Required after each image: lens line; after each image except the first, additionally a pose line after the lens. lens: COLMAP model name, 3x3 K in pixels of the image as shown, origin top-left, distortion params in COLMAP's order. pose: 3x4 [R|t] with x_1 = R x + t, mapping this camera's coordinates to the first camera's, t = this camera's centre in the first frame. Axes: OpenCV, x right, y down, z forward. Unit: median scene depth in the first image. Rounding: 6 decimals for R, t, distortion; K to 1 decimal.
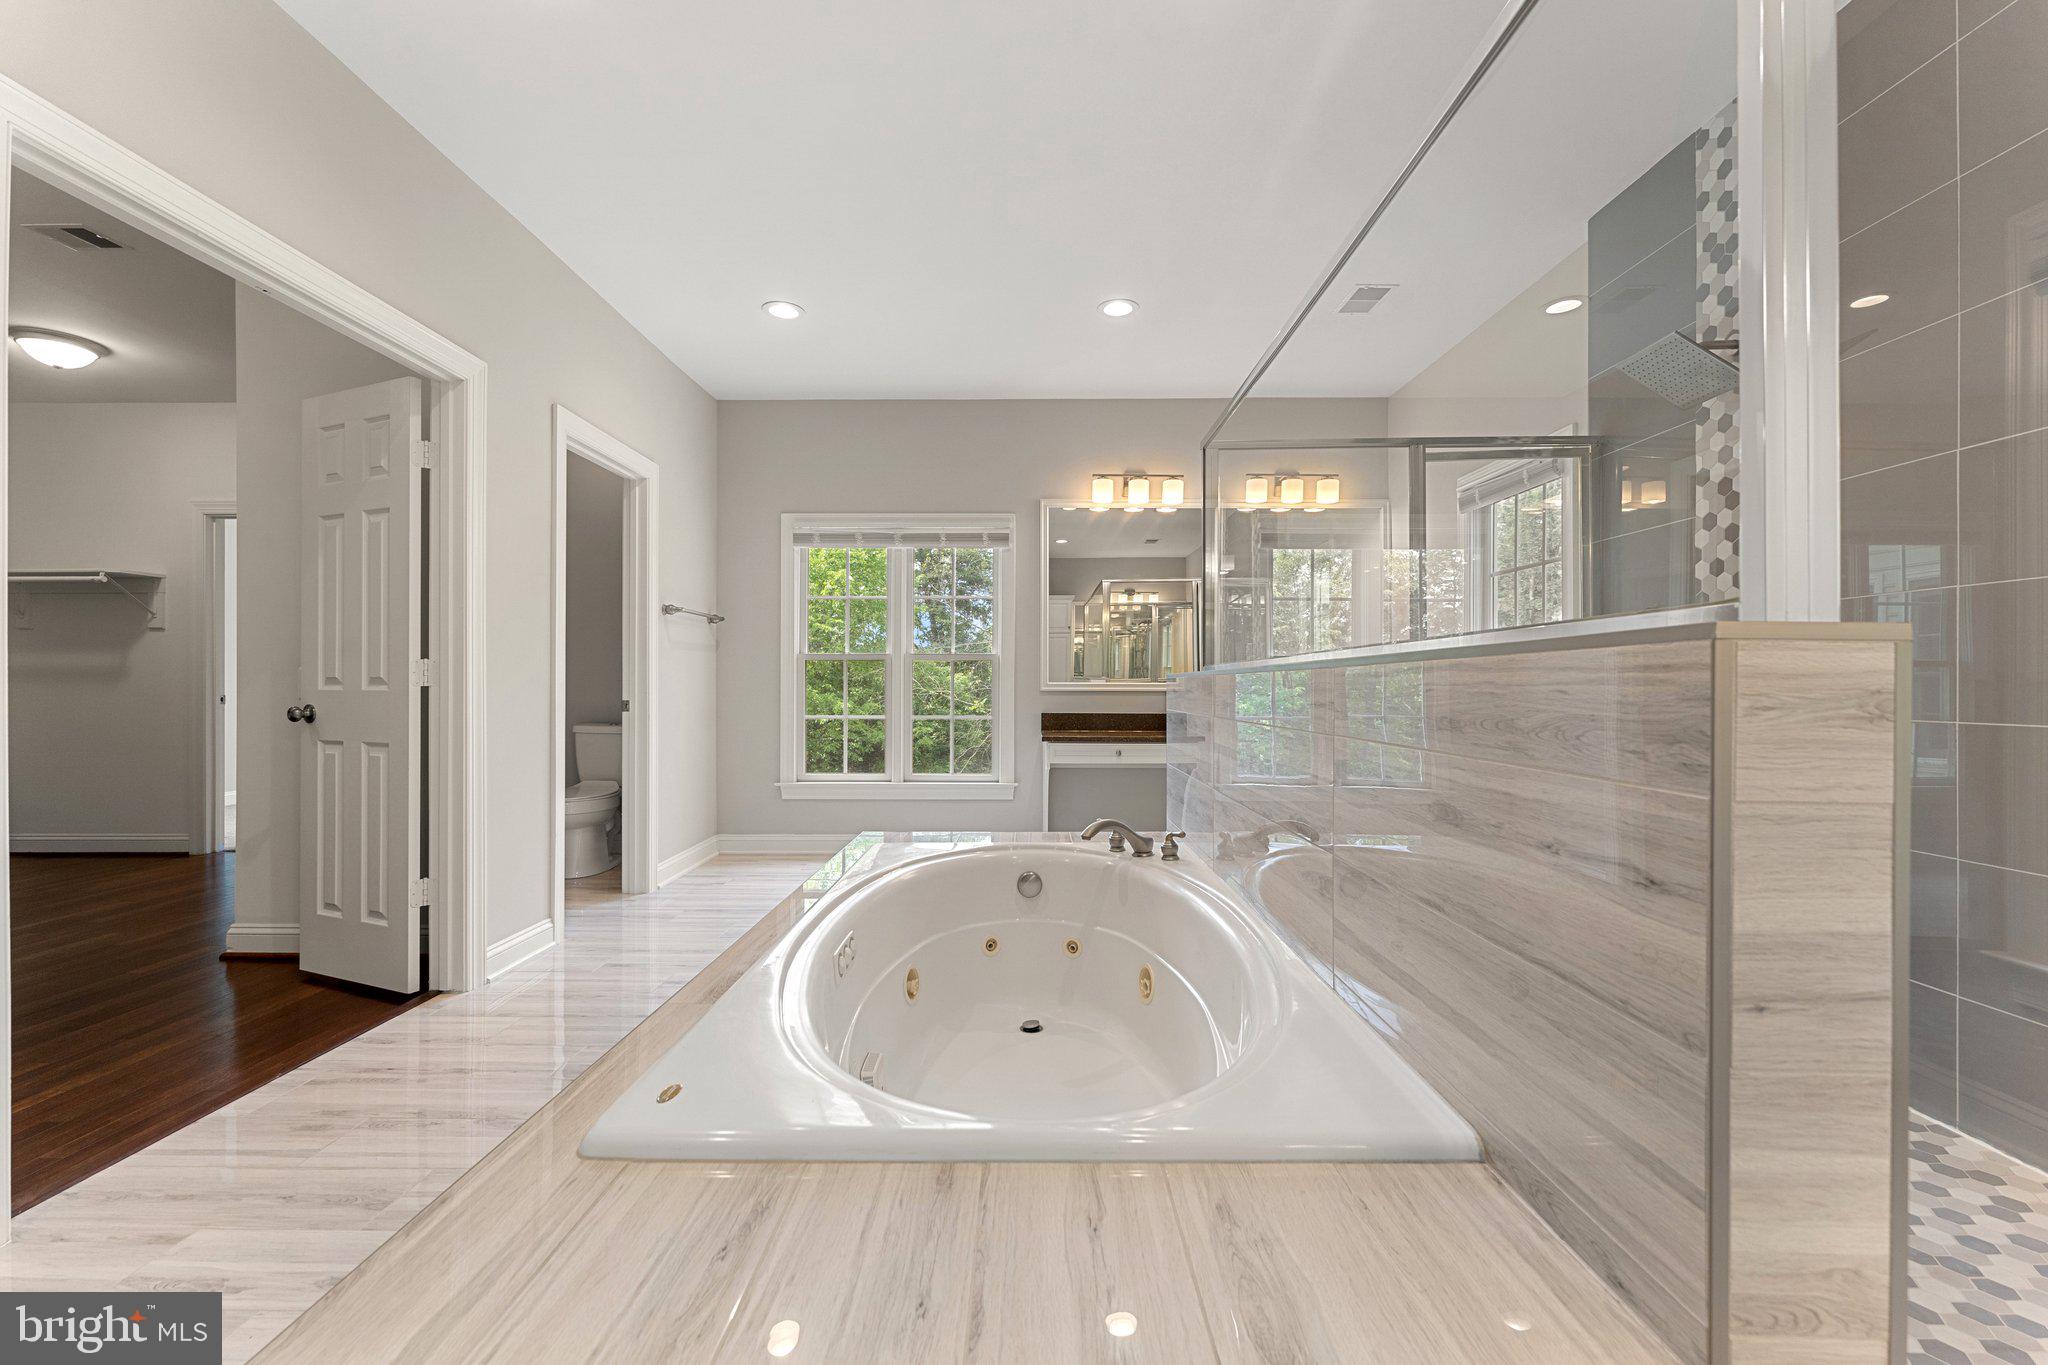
lens RADIAL K [[825.7, 0, 1024.4], [0, 825.7, 699.6], [0, 0, 1]] dist [-0.002254, -0.000577]
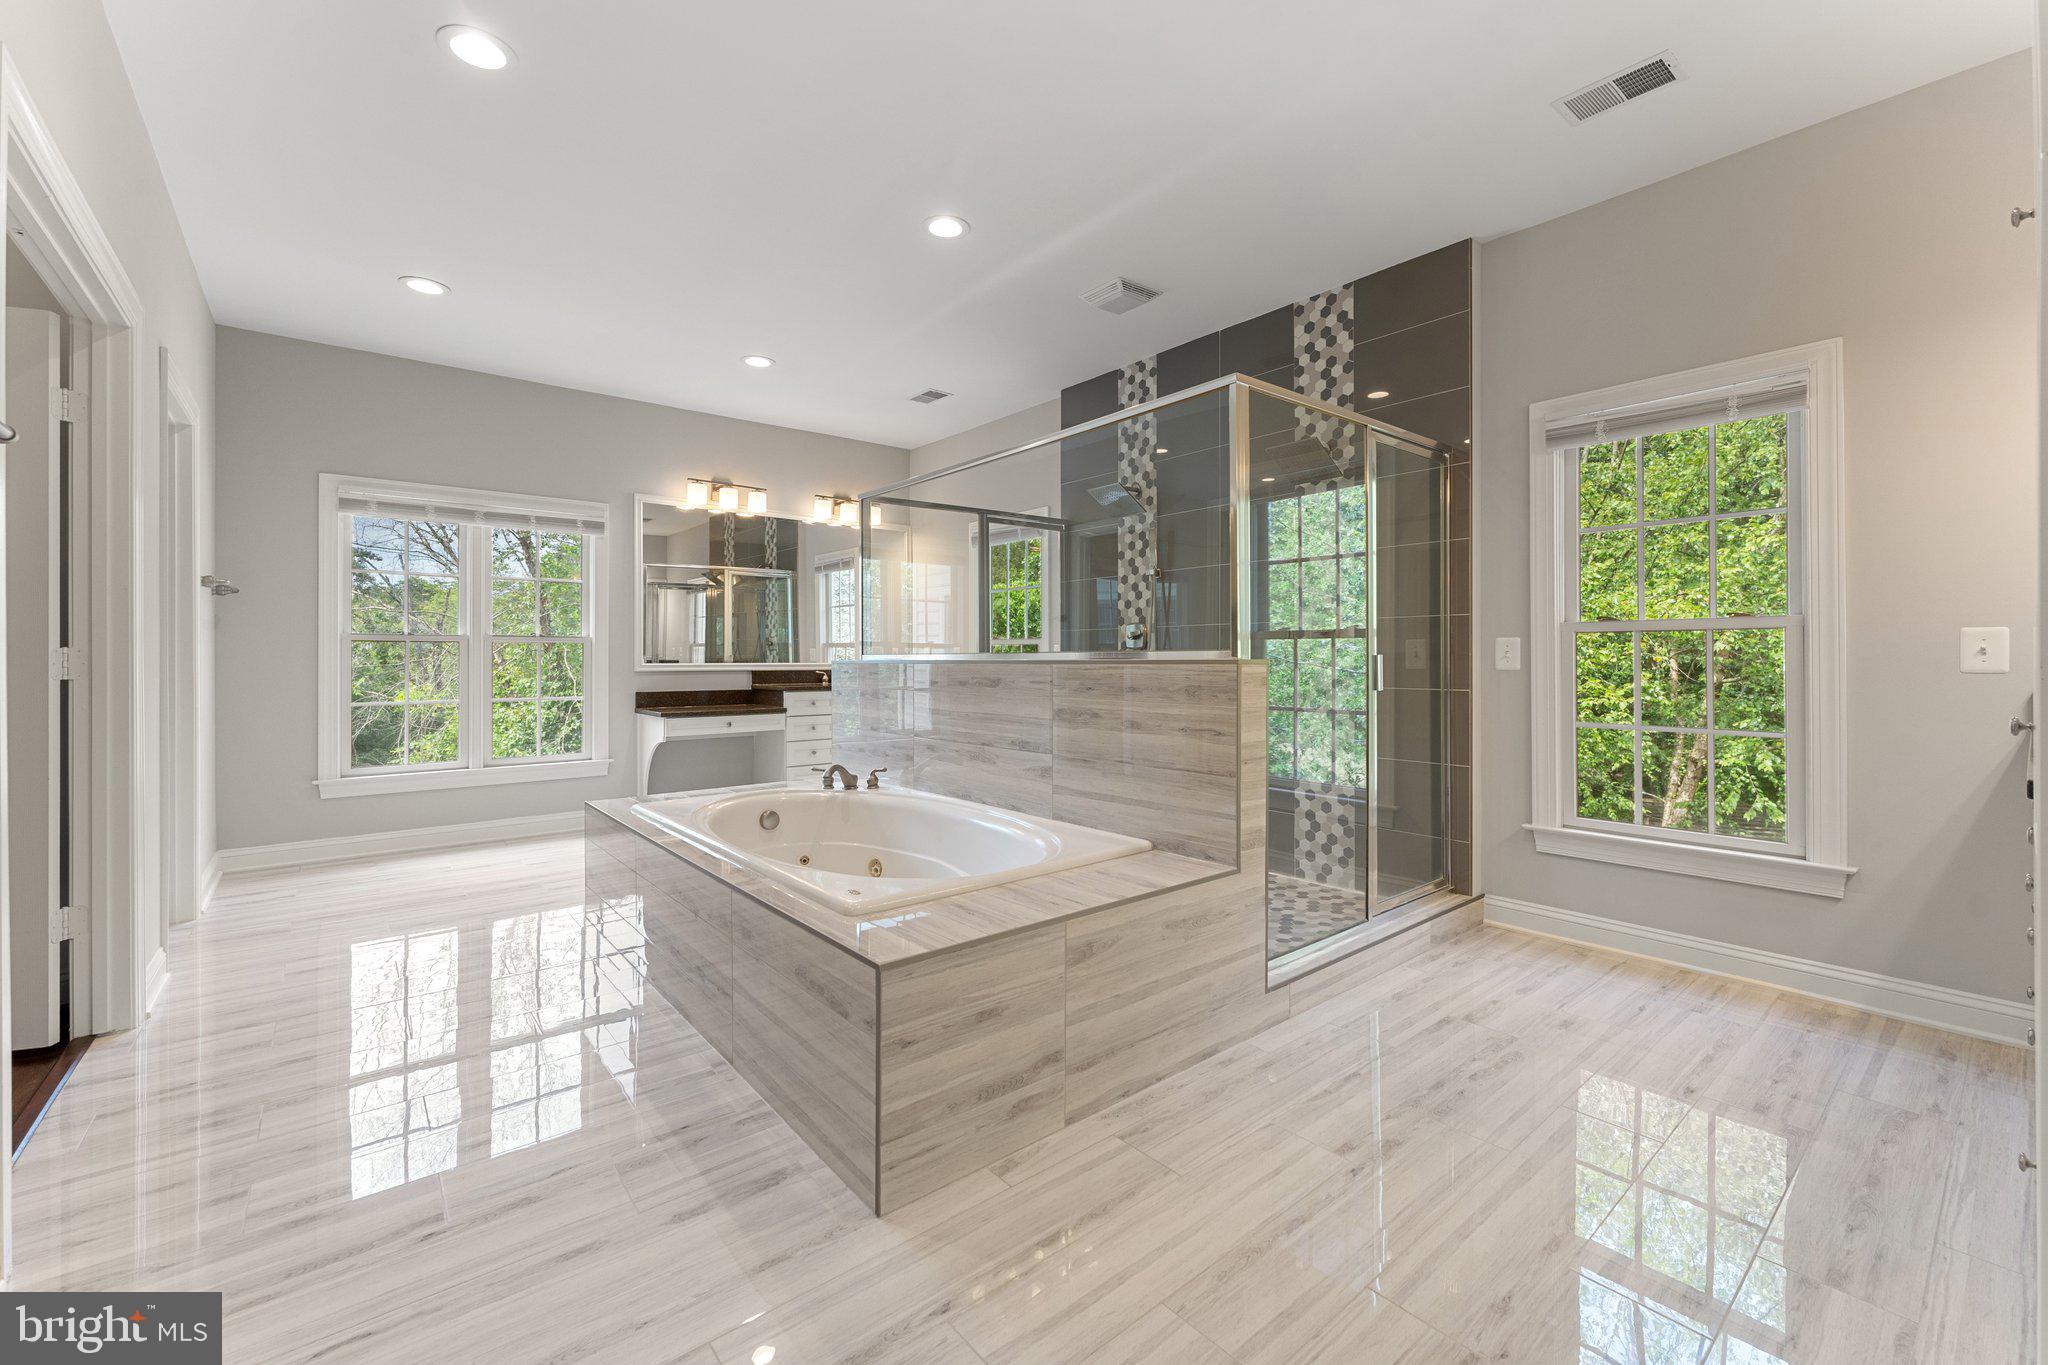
lens RADIAL K [[837.5, 0, 1024.0], [0, 837.5, 682.5], [0, 0, 1]] dist [0.000537, 0.000163]
pose [[0.765219, -0.020624, 0.643440, -0.525708], [0.012190, 0.999772, 0.017548, -0.015864], [-0.643655, -0.005585, 0.765296, -0.287187]]
